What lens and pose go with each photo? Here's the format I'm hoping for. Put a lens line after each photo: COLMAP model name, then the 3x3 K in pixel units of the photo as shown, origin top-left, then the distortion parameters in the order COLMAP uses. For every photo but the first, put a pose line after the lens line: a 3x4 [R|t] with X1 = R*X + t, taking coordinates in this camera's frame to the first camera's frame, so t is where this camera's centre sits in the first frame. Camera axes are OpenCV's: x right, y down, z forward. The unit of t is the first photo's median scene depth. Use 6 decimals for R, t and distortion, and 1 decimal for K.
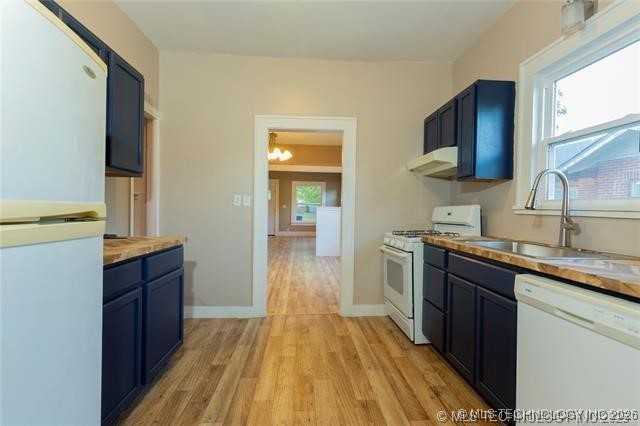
lens RADIAL K [[324.4, 0, 320.3], [0, 324.4, 214.1], [0, 0, 1]] dist [-0.001771, 0.020882]
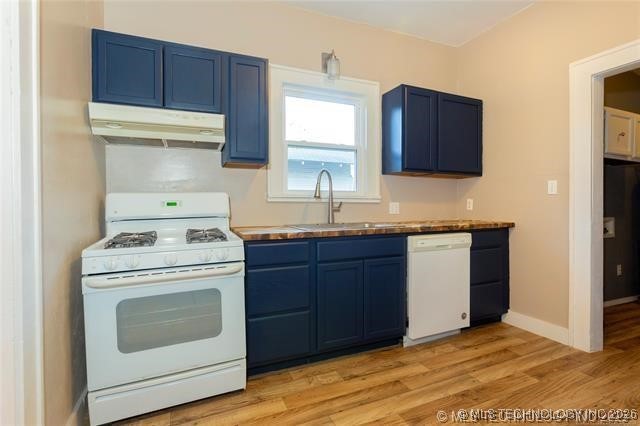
lens RADIAL K [[321.0, 0, 317.1], [0, 321.0, 207.5], [0, 0, 1]] dist [-0.002966, 0.000271]
pose [[-0.353175, -0.026238, 0.935189, -0.426517], [0.009630, 0.999452, 0.031678, -0.011913], [-0.935508, 0.020194, -0.352729, 1.168558]]
